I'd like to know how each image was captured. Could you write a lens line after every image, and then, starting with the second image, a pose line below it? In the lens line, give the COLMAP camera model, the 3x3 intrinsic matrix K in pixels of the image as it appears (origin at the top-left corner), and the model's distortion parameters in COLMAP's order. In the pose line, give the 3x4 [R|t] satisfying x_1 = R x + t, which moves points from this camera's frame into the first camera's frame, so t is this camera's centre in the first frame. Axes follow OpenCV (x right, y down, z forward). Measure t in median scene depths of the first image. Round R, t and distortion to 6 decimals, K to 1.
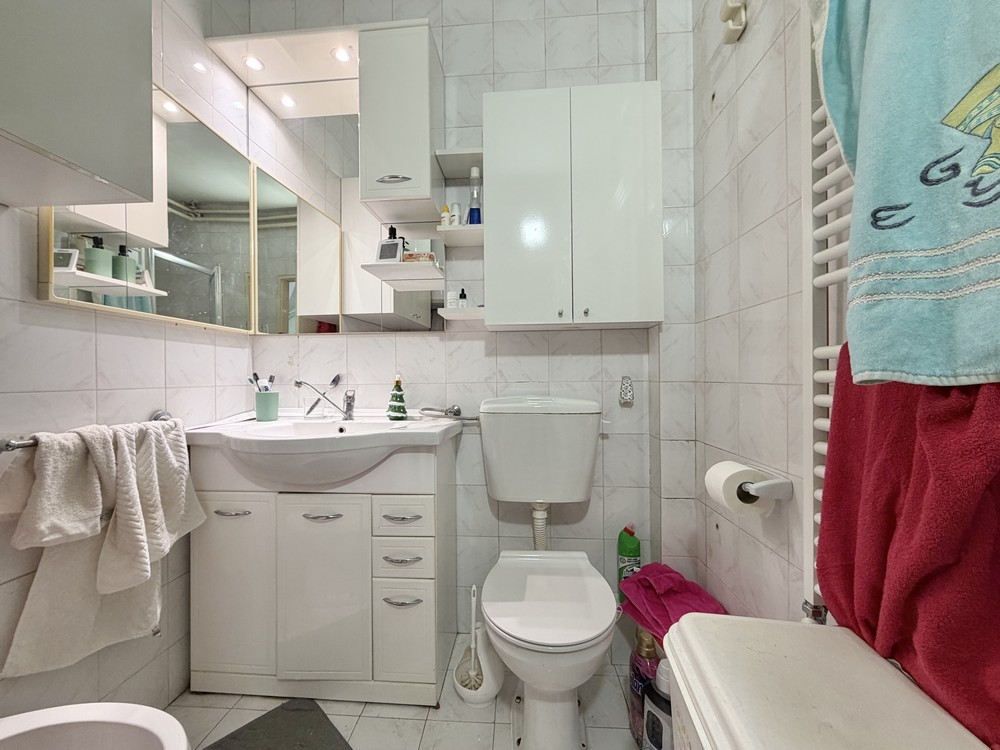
lens RADIAL K [[397.3, 0, 497.6], [0, 397.3, 374.5], [0, 0, 1]] dist [-0.001721, 0.000166]
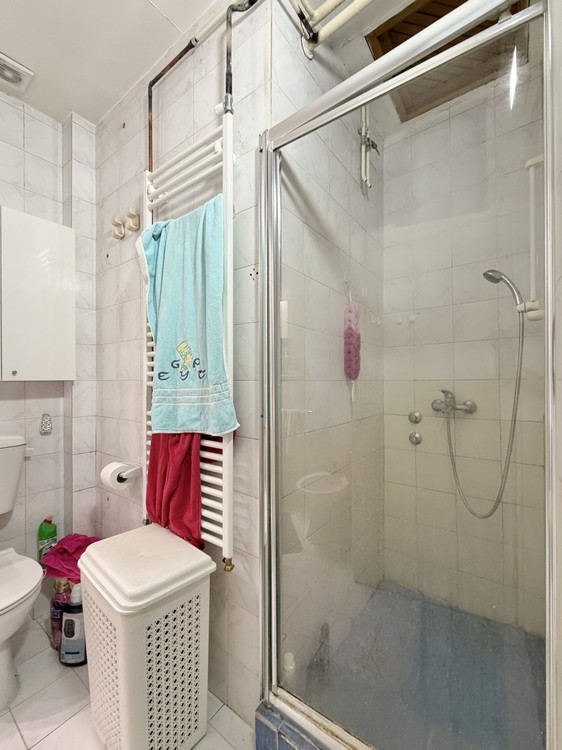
lens RADIAL K [[322.5, 0, 282.4], [0, 322.5, 378.7], [0, 0, 1]] dist [0.001001, -0.000028]
pose [[0.554533, 0.005155, 0.832146, -0.200105], [-0.005148, 0.999983, -0.002765, -0.143143], [-0.832146, -0.002750, 0.554550, -0.412143]]
